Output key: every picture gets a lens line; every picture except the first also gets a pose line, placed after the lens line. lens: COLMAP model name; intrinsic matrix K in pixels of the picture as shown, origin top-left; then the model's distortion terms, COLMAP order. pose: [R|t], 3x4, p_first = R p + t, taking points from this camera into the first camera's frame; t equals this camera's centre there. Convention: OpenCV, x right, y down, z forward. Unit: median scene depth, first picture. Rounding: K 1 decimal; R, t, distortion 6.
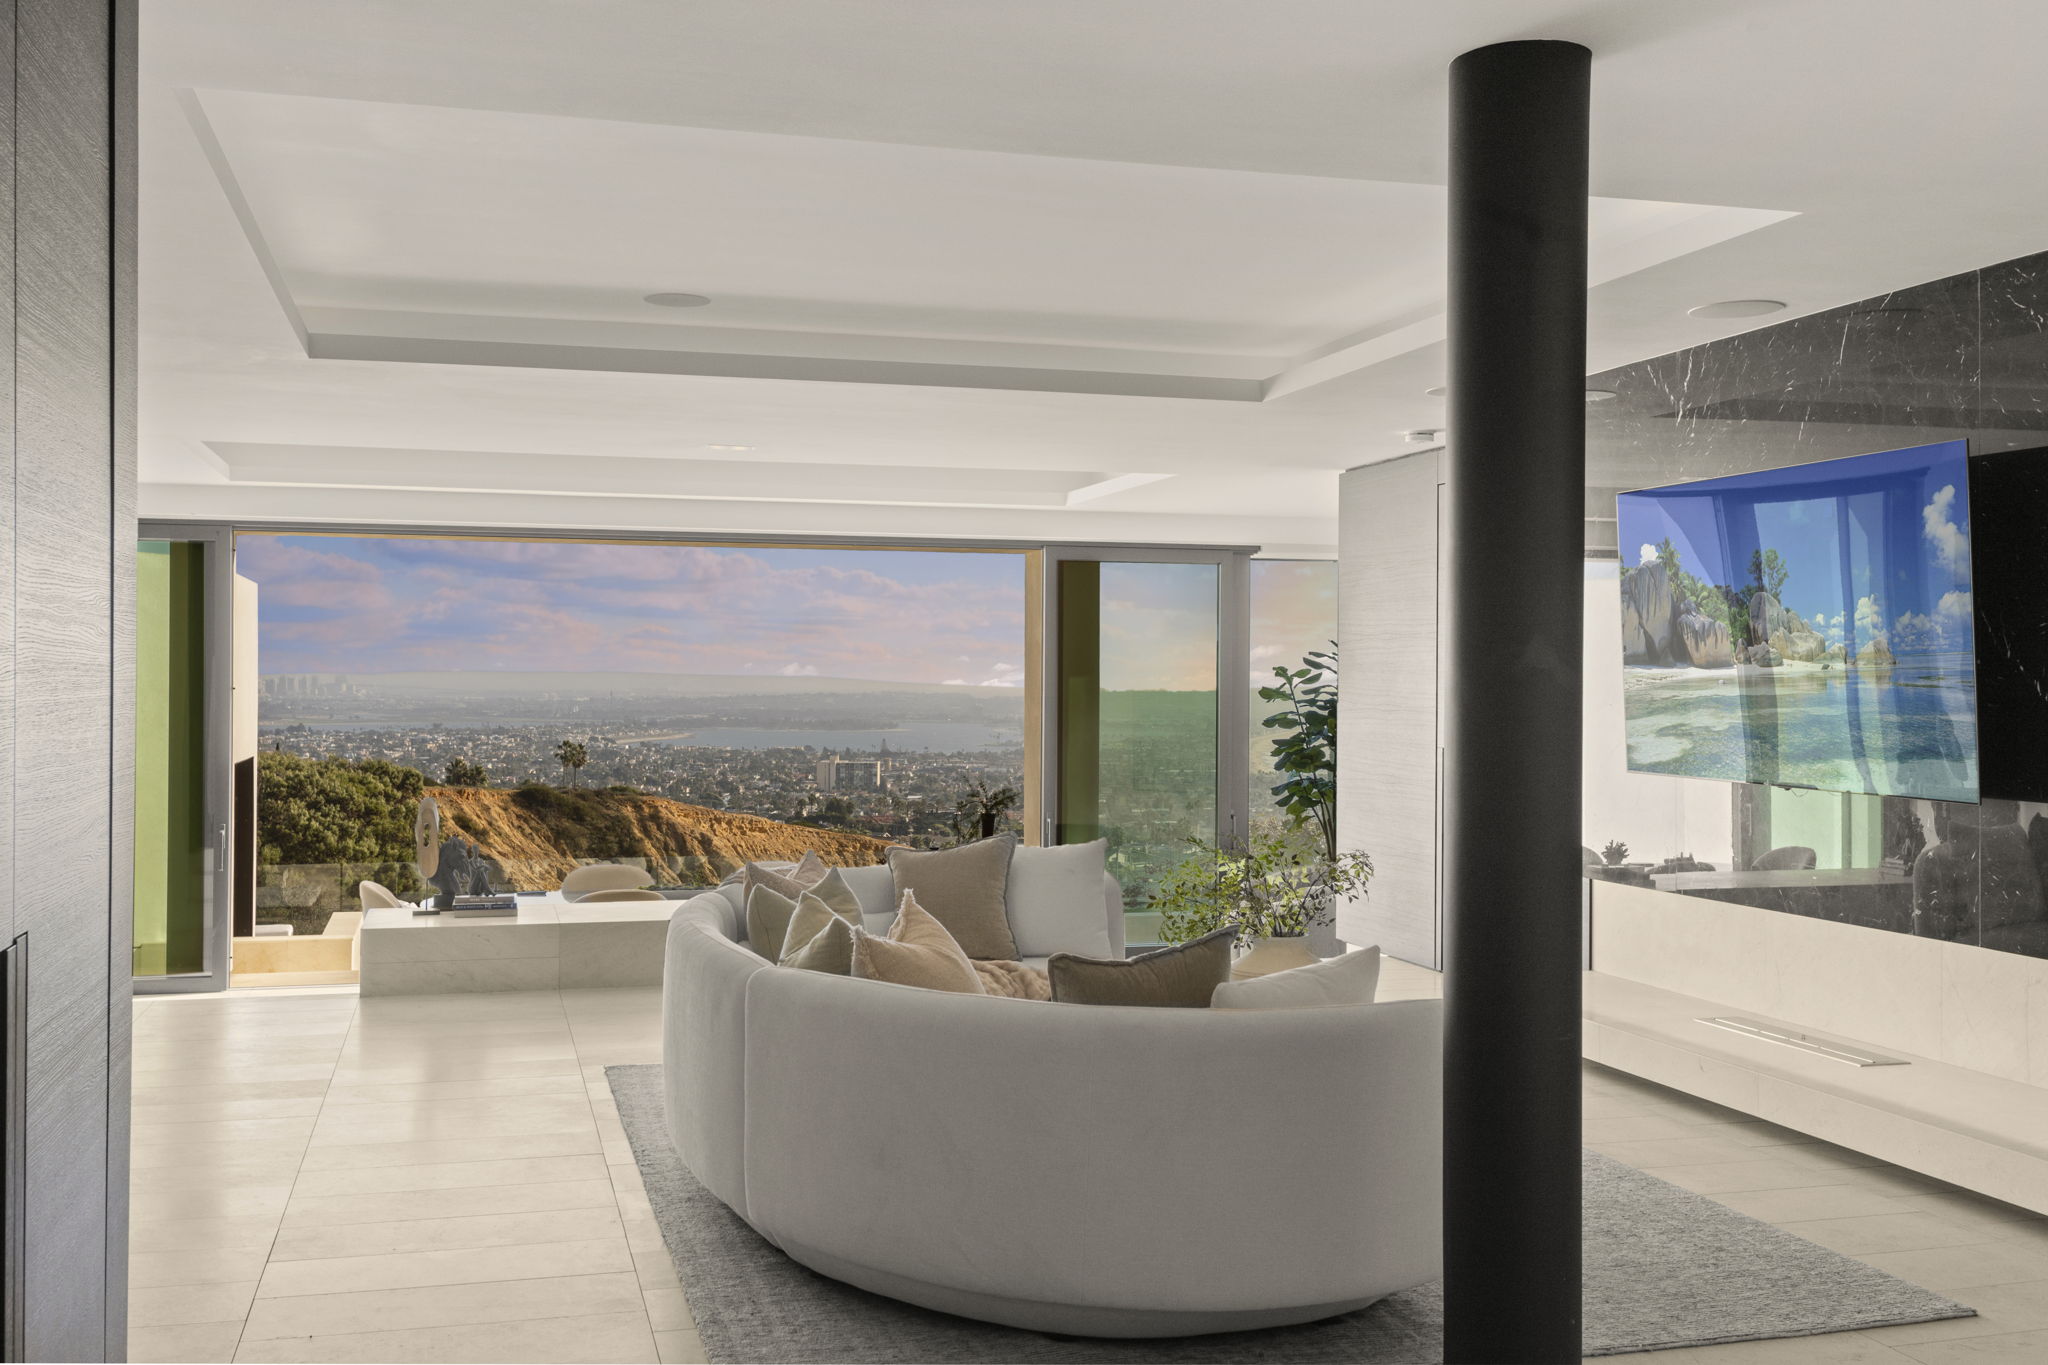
lens RADIAL K [[1992.8, 0, 1057.2], [0, 1992.8, 683.3], [0, 0, 1]] dist [0.014297, 0.003888]
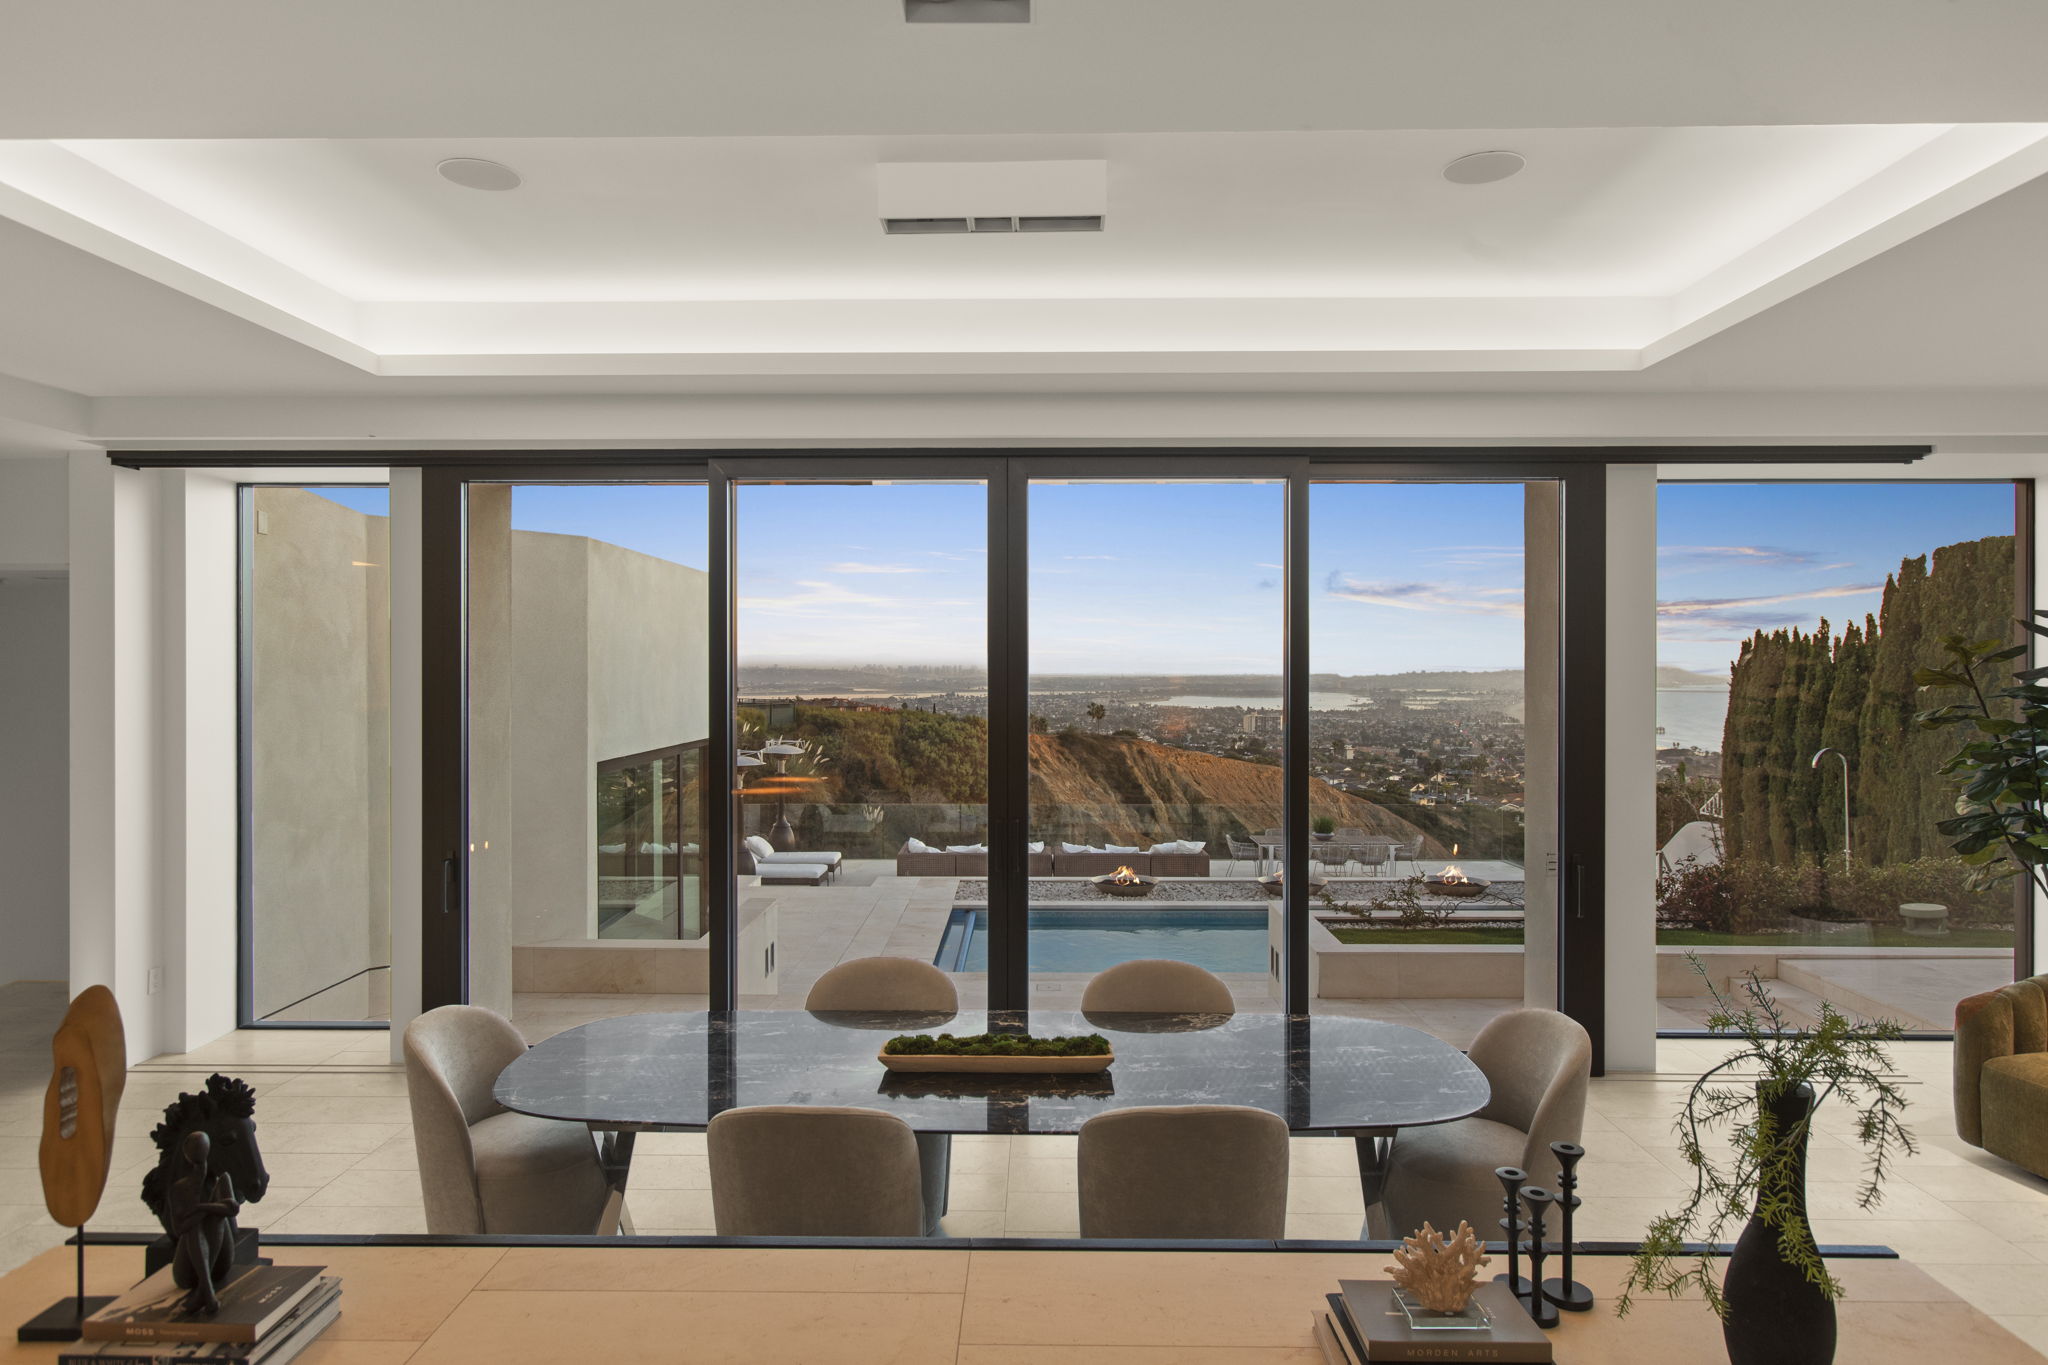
lens RADIAL K [[1188.4, 0, 1033.6], [0, 1188.4, 674.2], [0, 0, 1]] dist [-0.000772, -0.001146]
pose [[0.956879, -0.002755, -0.290473, -0.008294], [0.004140, 0.999983, 0.004153, 0.000200], [0.290457, -0.005177, 0.956874, 0.072675]]
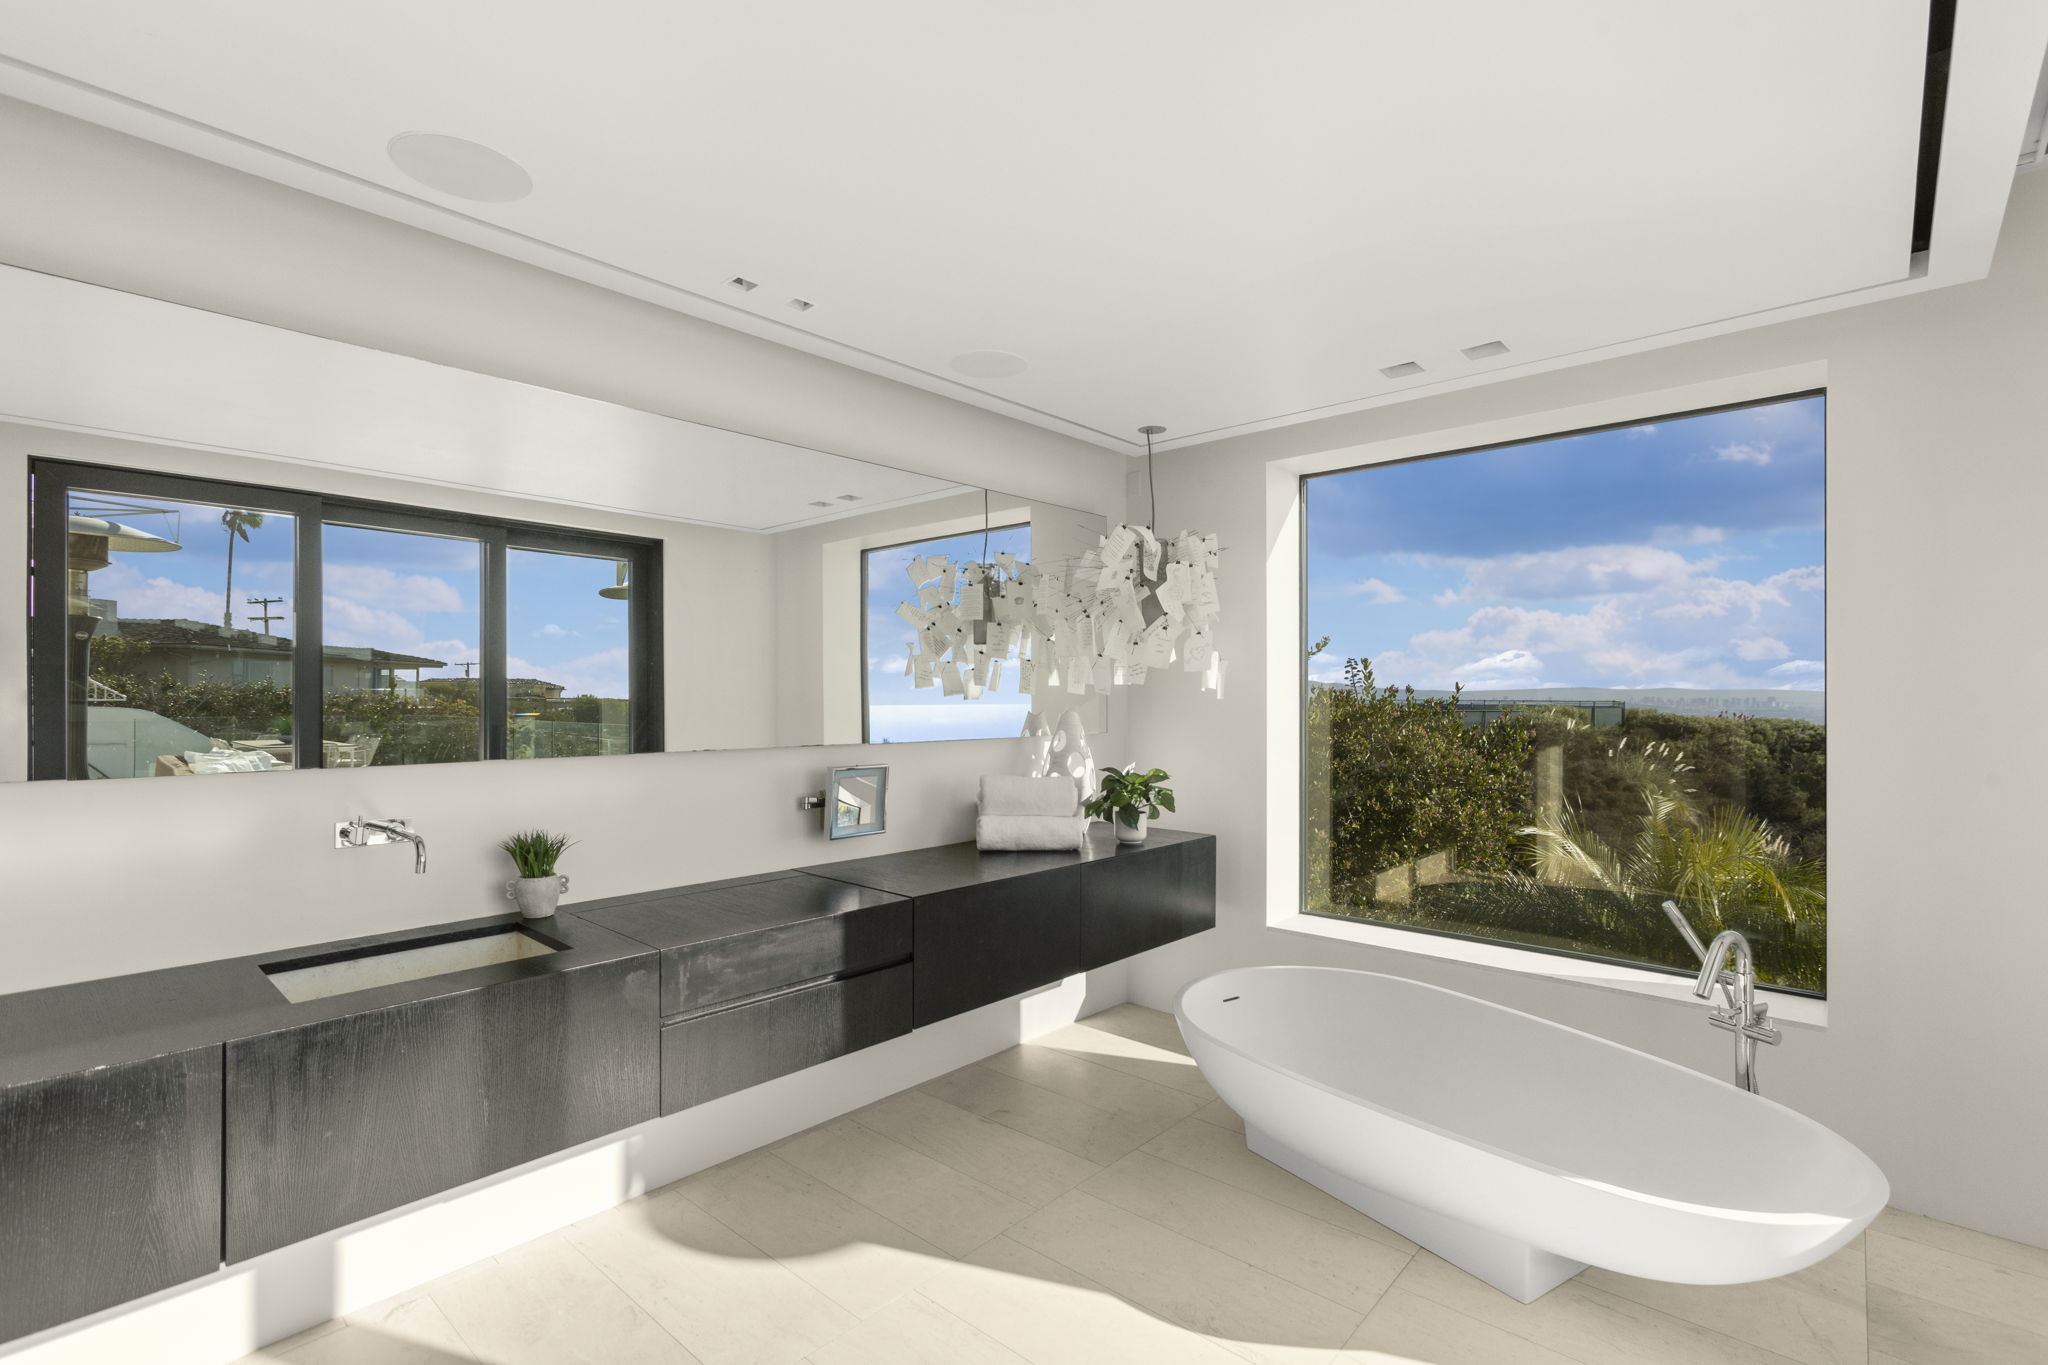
lens RADIAL K [[937.4, 0, 1033.1], [0, 937.4, 695.2], [0, 0, 1]] dist [-0.003602, -0.000017]
pose [[0.529909, -0.008607, -0.848011, -0.116572], [0.002571, 0.999960, -0.008542, 0.020961], [0.848051, 0.002346, 0.529910, 0.217854]]
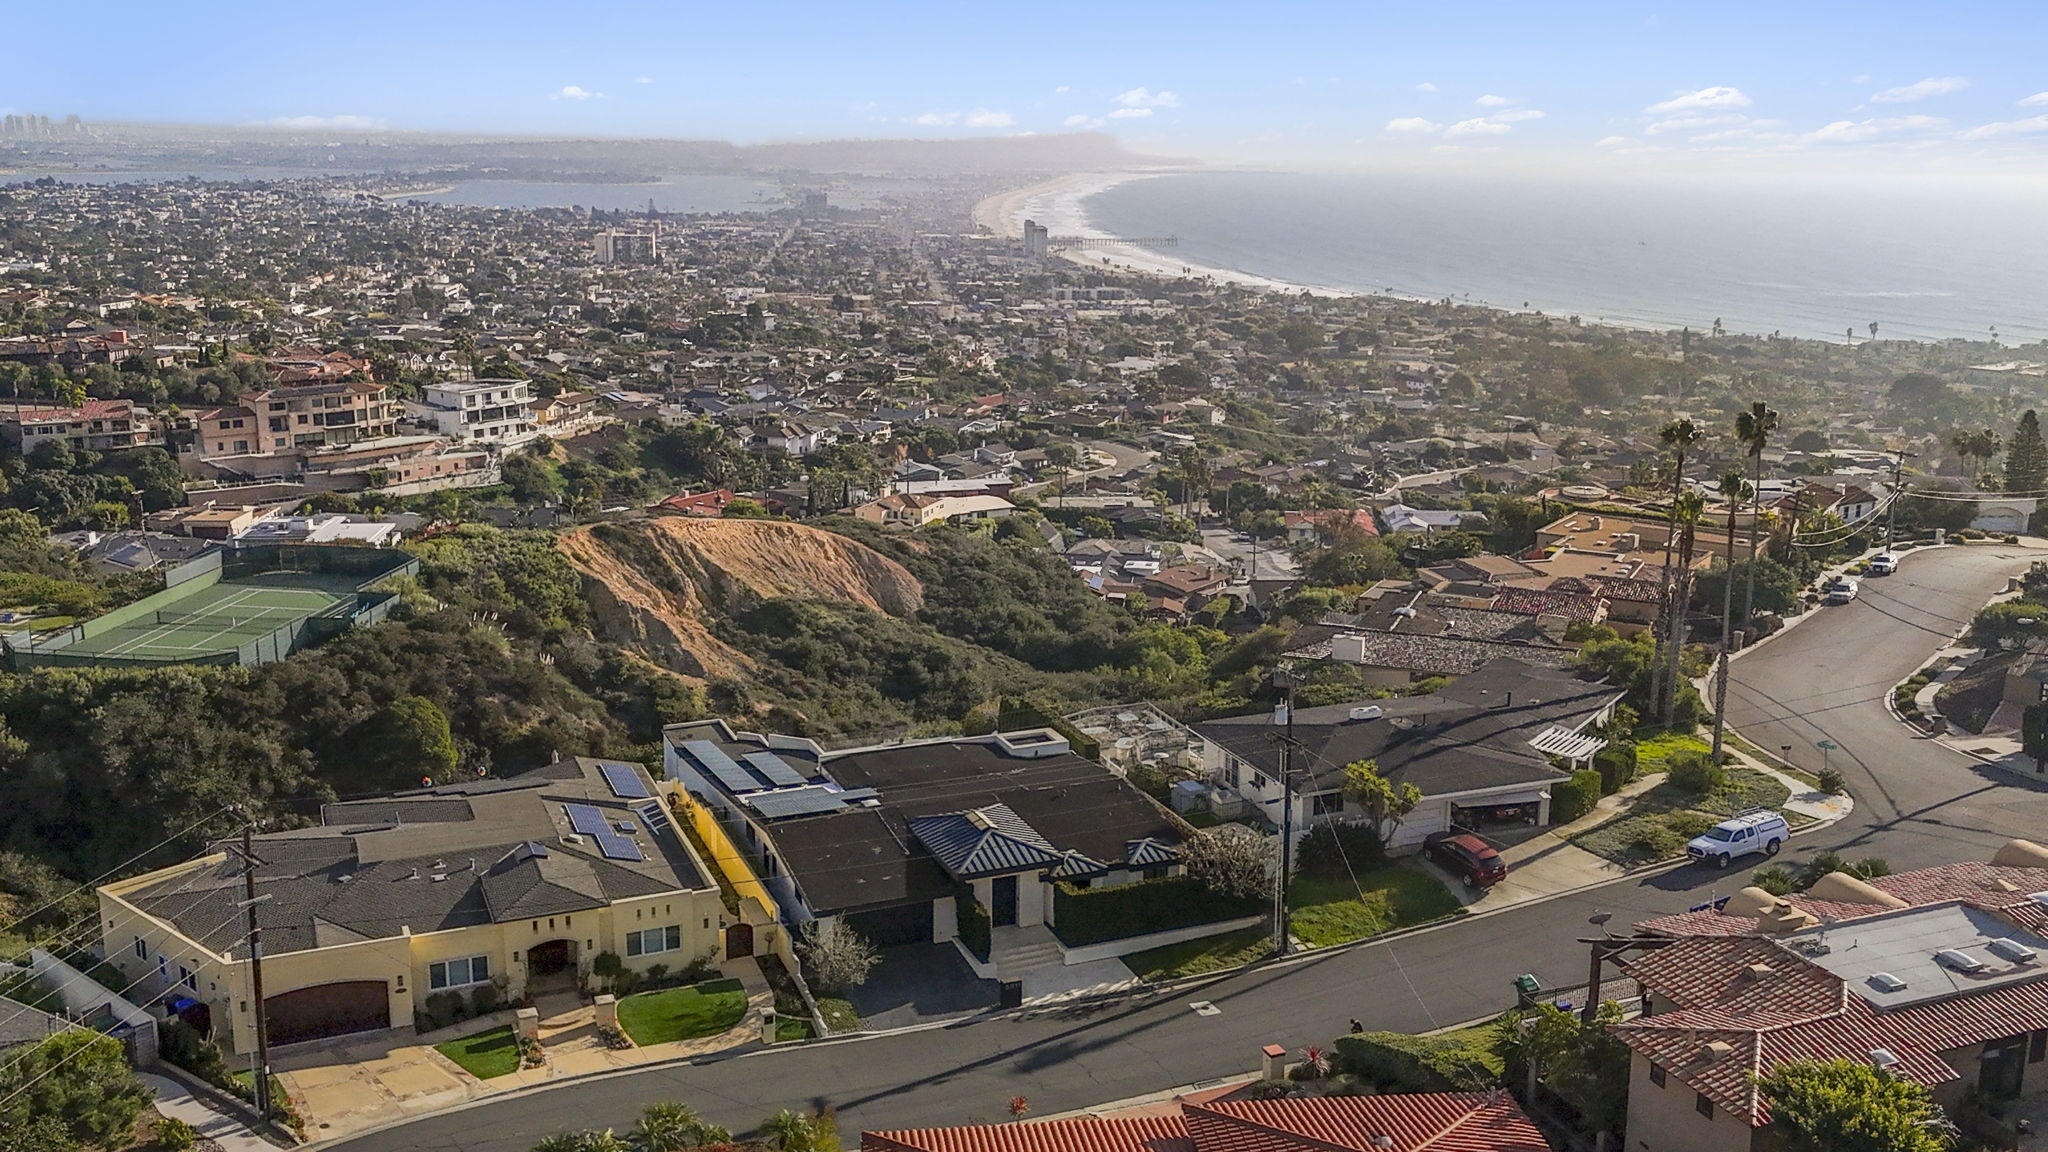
lens RADIAL K [[1876.1, 0, 1025.9], [0, 1876.1, 570.3], [0, 0, 1]] dist [0.136498, -0.232075]
pose [[0.993984, -0.024771, 0.106687, -0.060638], [-0.000486, 0.973082, 0.230459, -0.316748], [-0.109524, -0.229125, 0.967216, -0.755361]]
